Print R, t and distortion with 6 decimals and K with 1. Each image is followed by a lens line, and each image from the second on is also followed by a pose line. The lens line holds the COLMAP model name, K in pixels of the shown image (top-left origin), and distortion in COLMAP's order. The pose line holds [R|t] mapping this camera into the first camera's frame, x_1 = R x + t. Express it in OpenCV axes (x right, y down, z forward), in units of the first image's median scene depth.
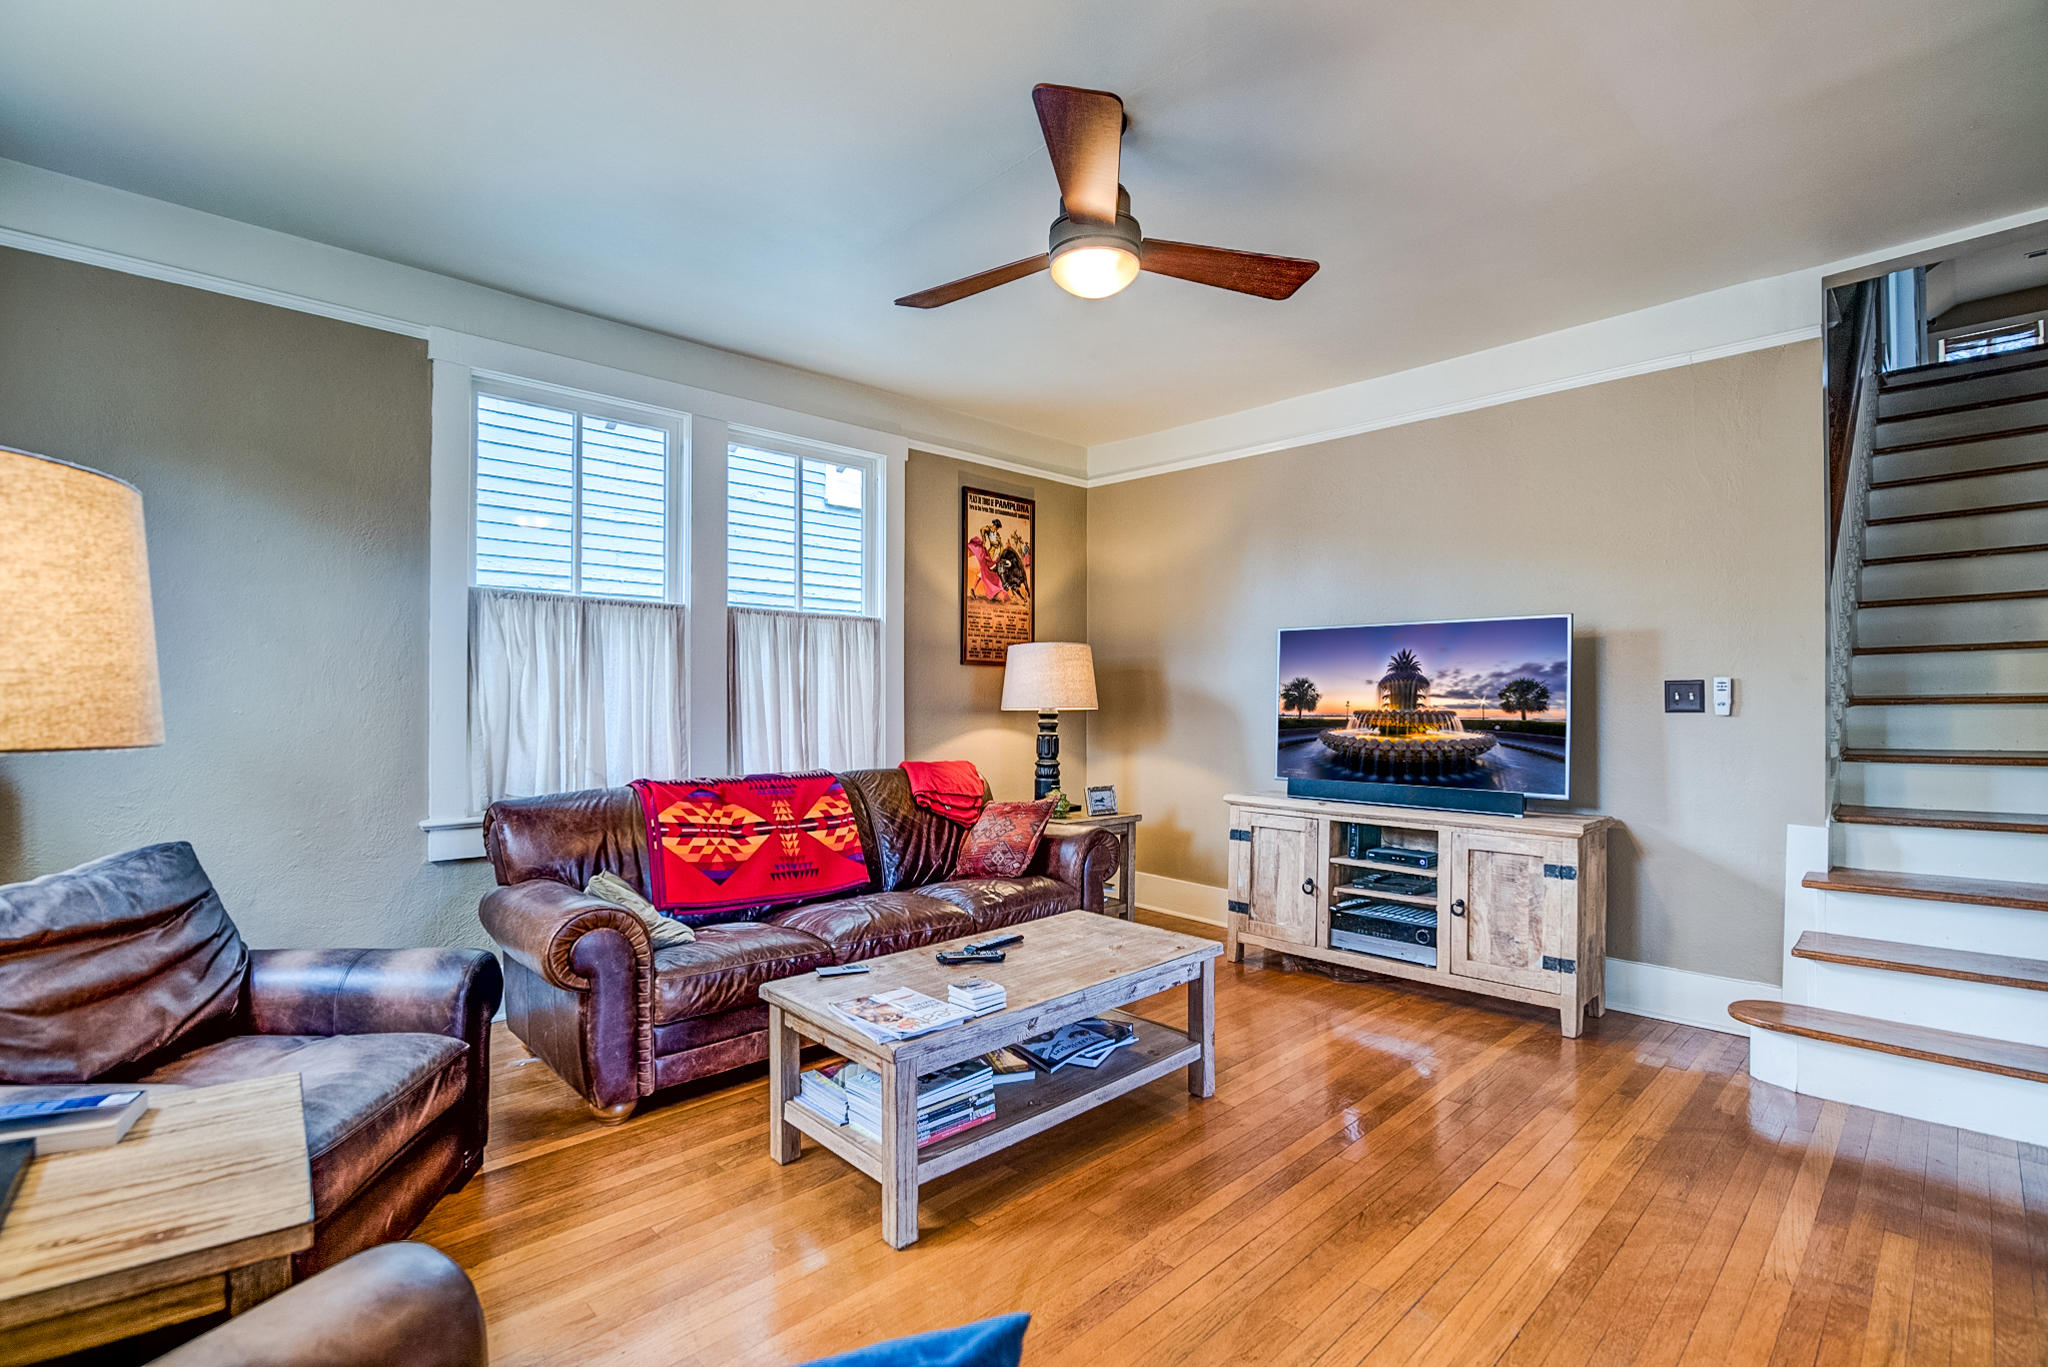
lens RADIAL K [[965.0, 0, 1037.3], [0, 965.0, 692.9], [0, 0, 1]] dist [-0.019116, 0.000657]
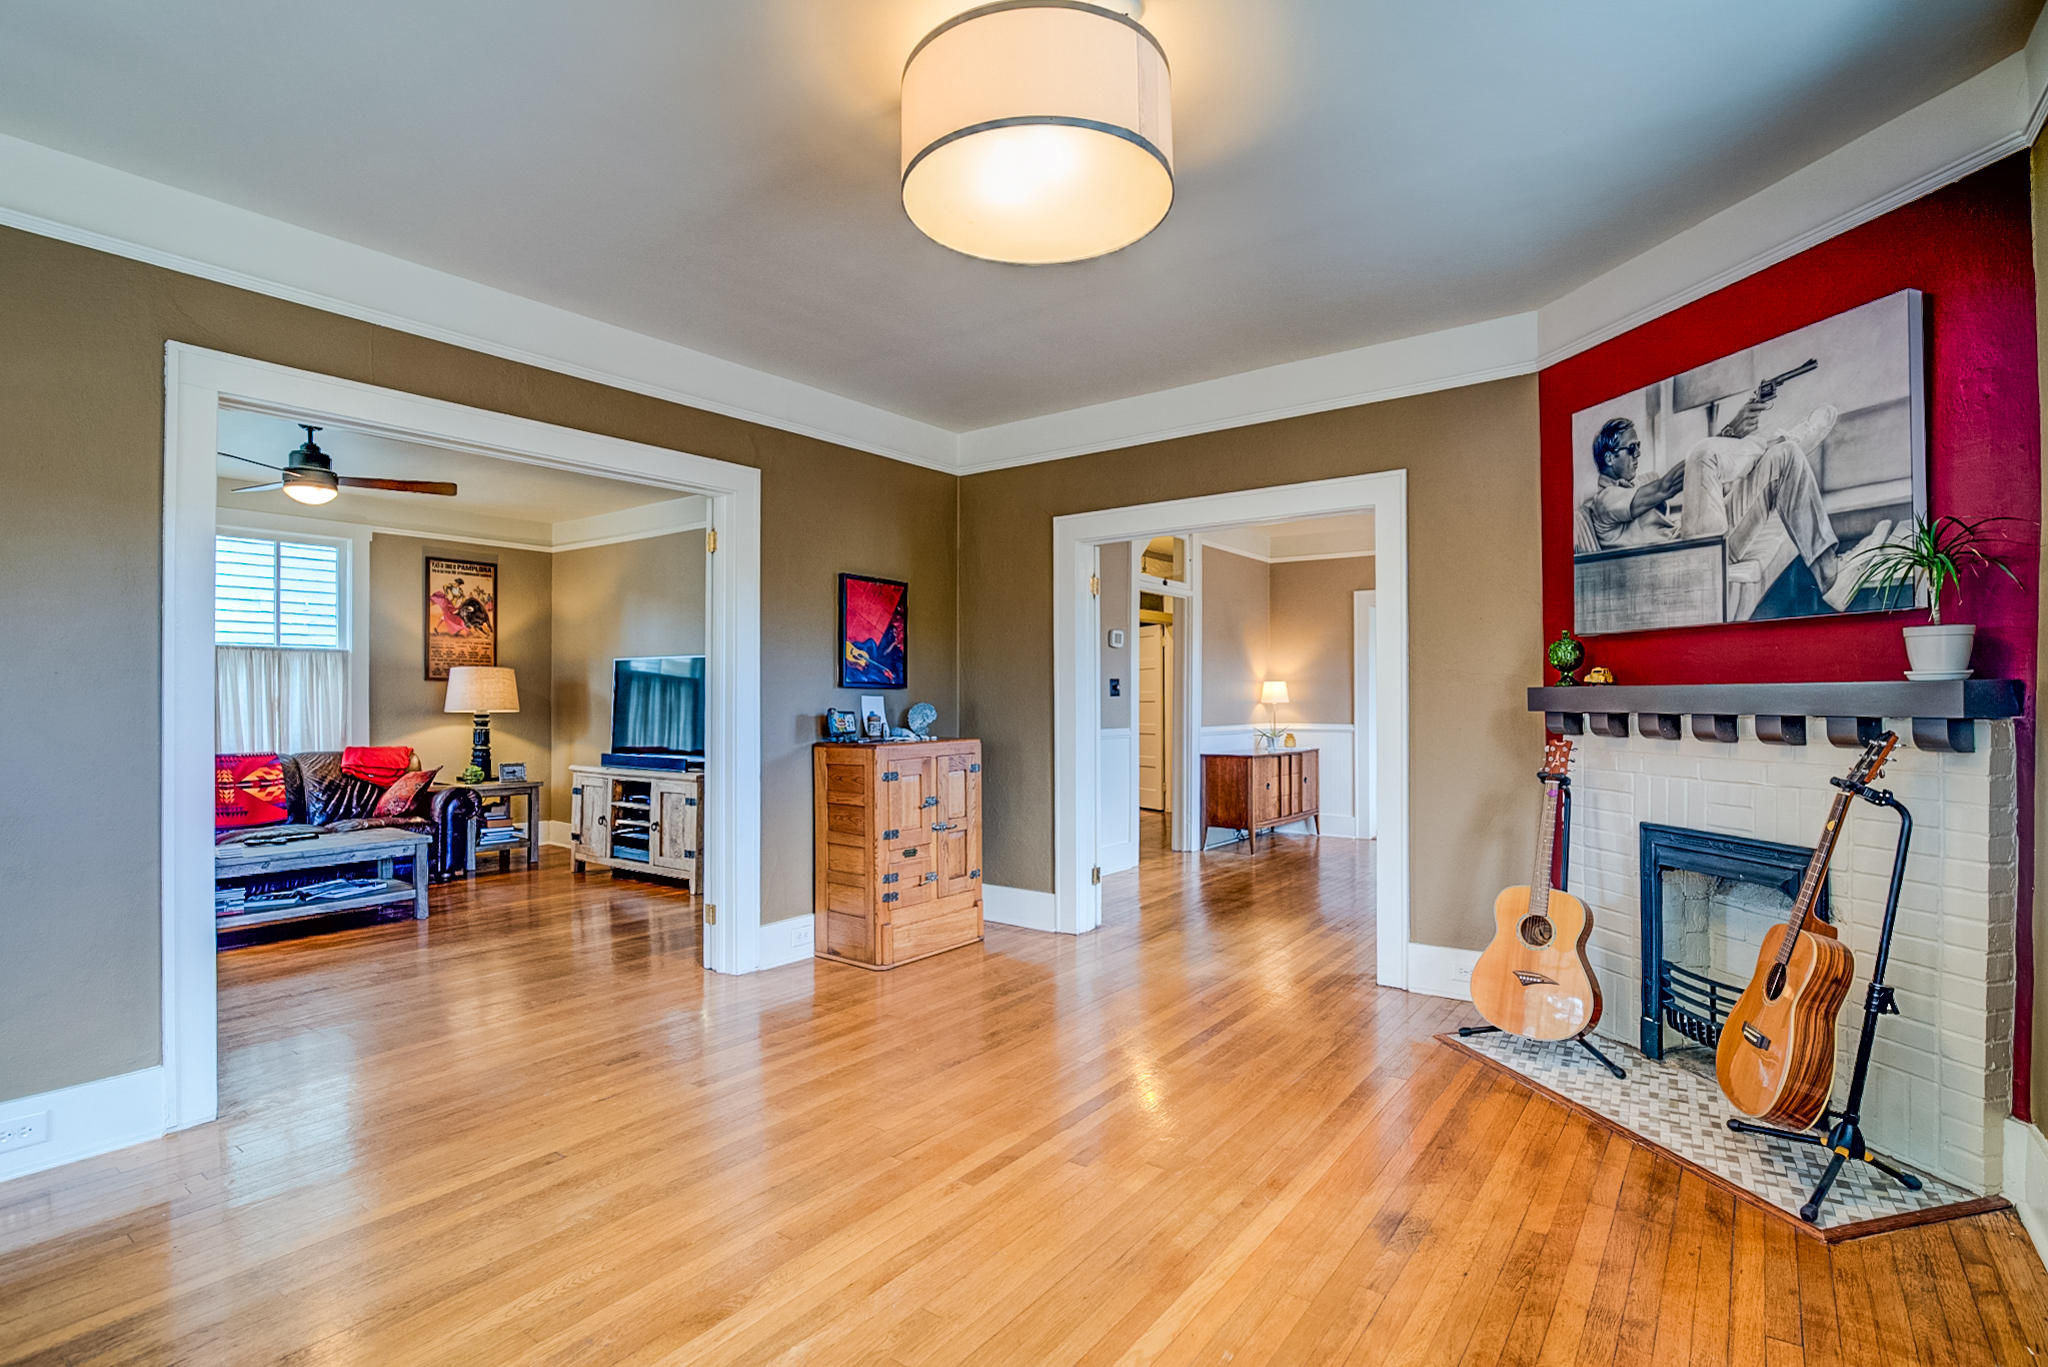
lens RADIAL K [[965.0, 0, 1005.3], [0, 965.0, 694.7], [0, 0, 1]] dist [-0.019116, 0.000657]
pose [[0.984699, -0.001537, 0.174255, 0.676180], [0.001364, 0.999998, 0.001112, -0.011330], [-0.174256, -0.000858, 0.984700, -0.718142]]
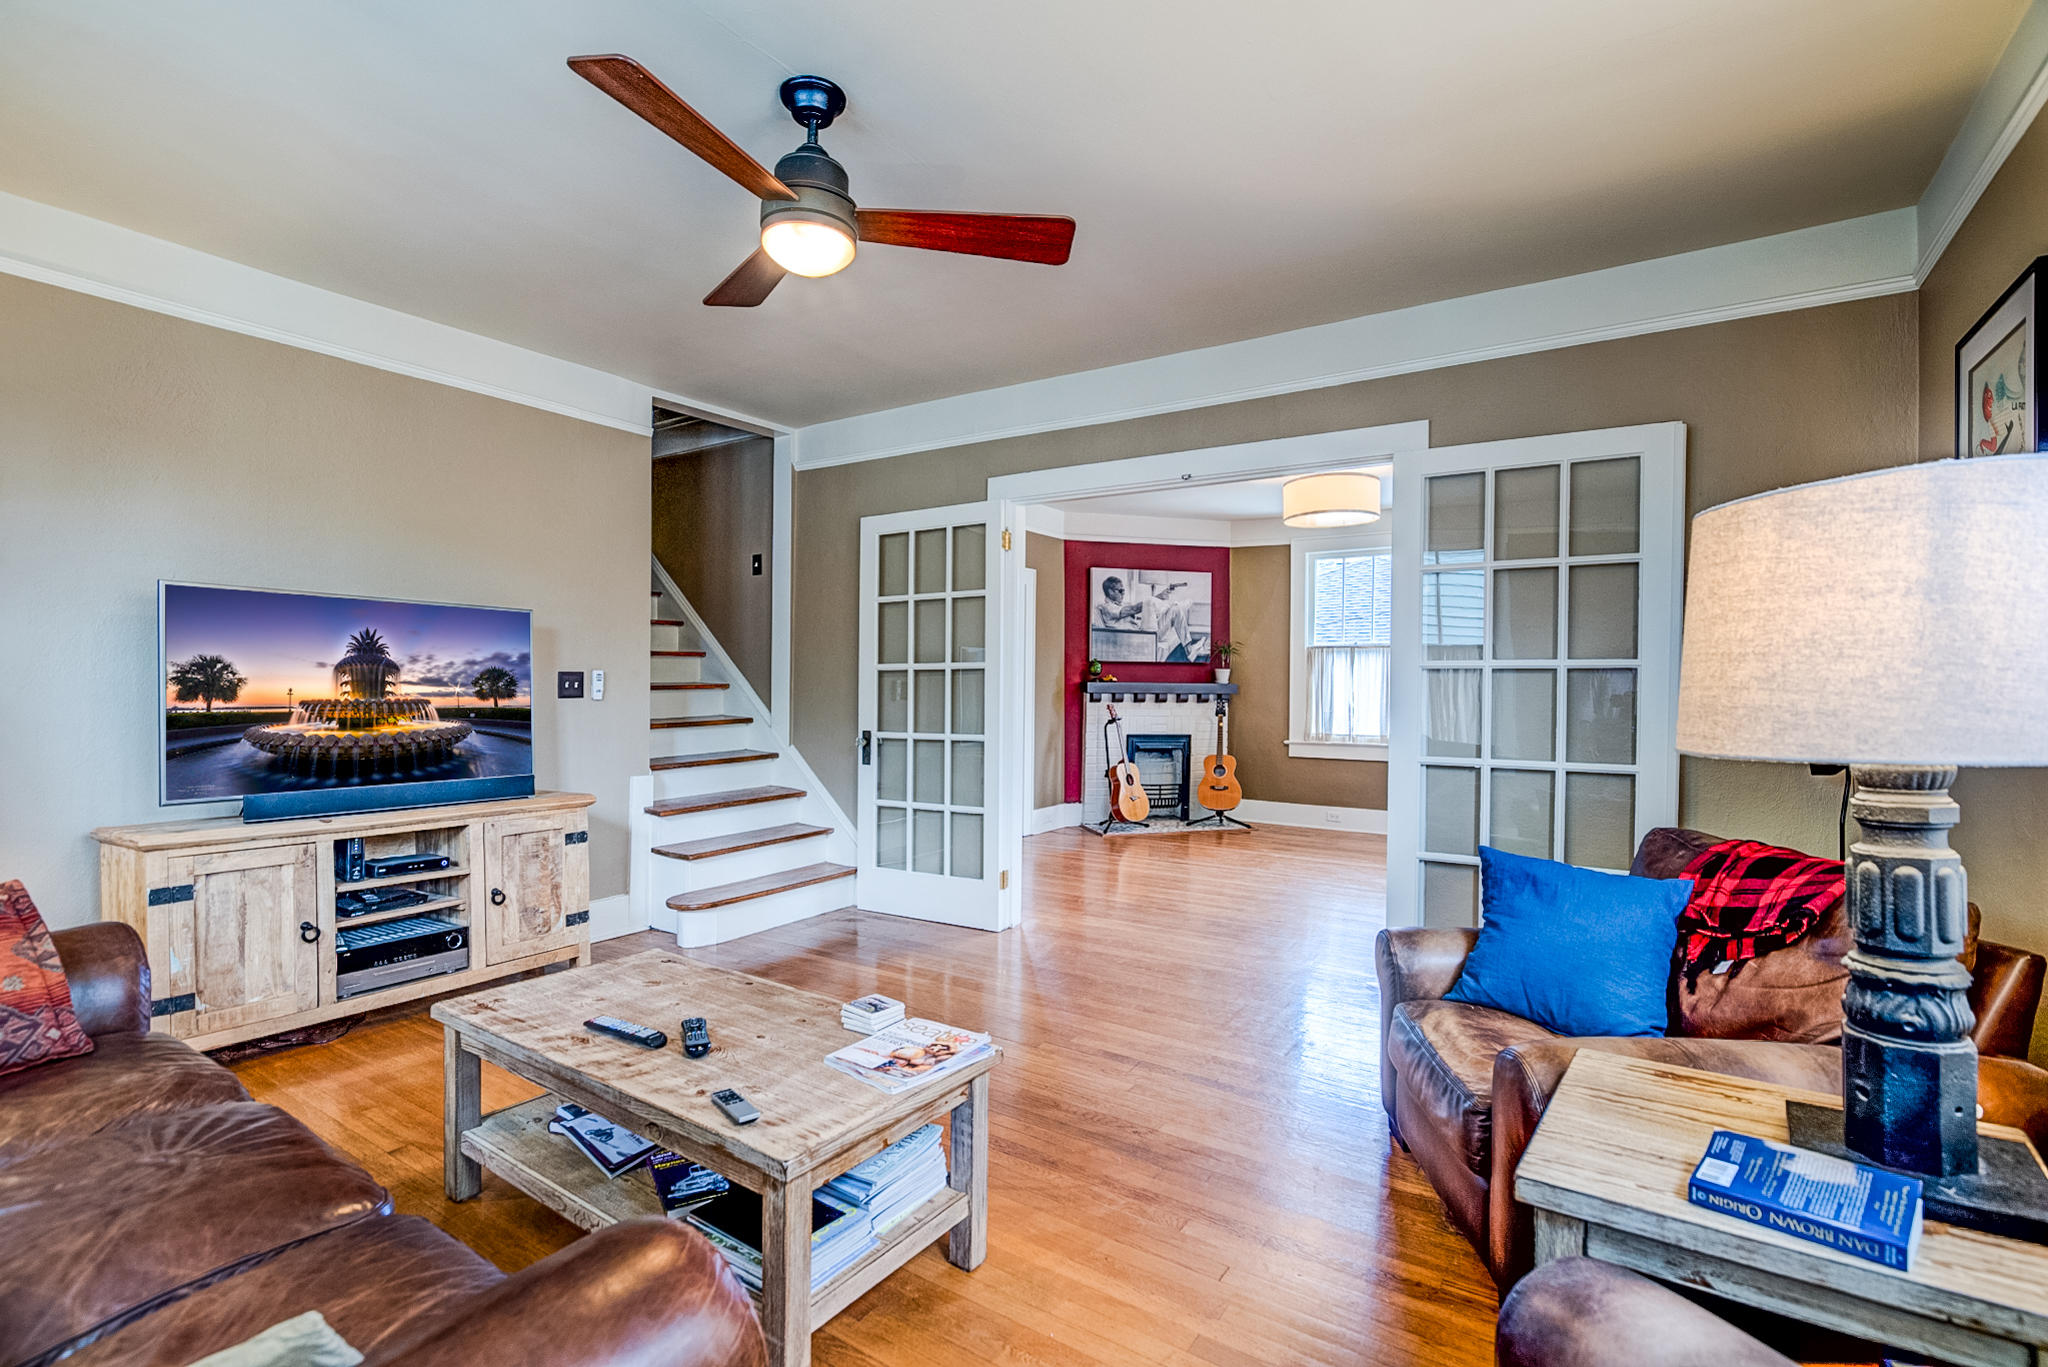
lens RADIAL K [[965.0, 0, 1006.9], [0, 965.0, 688.8], [0, 0, 1]] dist [-0.019116, 0.000657]
pose [[-0.236735, -0.002920, 0.971570, -0.585606], [-0.014788, 0.999890, -0.000598, 0.000886], [-0.971462, -0.014509, -0.236752, 0.651100]]
